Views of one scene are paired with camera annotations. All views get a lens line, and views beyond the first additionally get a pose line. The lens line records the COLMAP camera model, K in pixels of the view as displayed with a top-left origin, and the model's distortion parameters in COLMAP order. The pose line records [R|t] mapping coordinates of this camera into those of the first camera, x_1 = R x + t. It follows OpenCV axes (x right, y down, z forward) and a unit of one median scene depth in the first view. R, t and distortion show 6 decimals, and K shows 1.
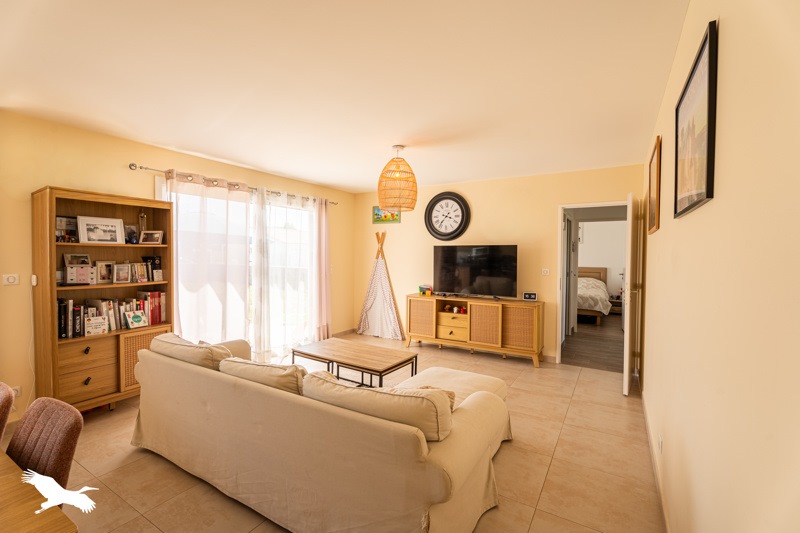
lens RADIAL K [[358.1, 0, 399.5], [0, 358.1, 263.3], [0, 0, 1]] dist [0.003179, 0.000066]
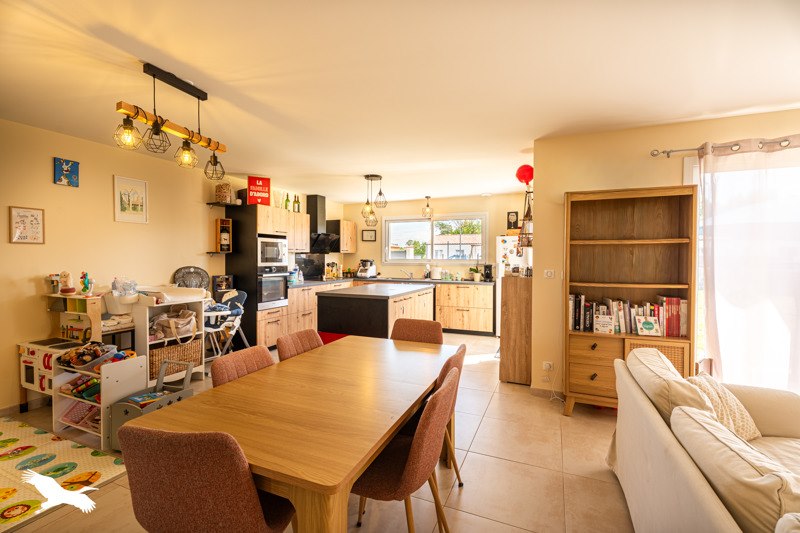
lens RADIAL K [[358.1, 0, 398.0], [0, 358.1, 262.9], [0, 0, 1]] dist [0.003179, 0.000066]
pose [[0.132688, 0.008274, -0.991123, 0.059412], [-0.028186, 0.999592, 0.004571, 0.014811], [0.990757, 0.027329, 0.132867, 0.283514]]
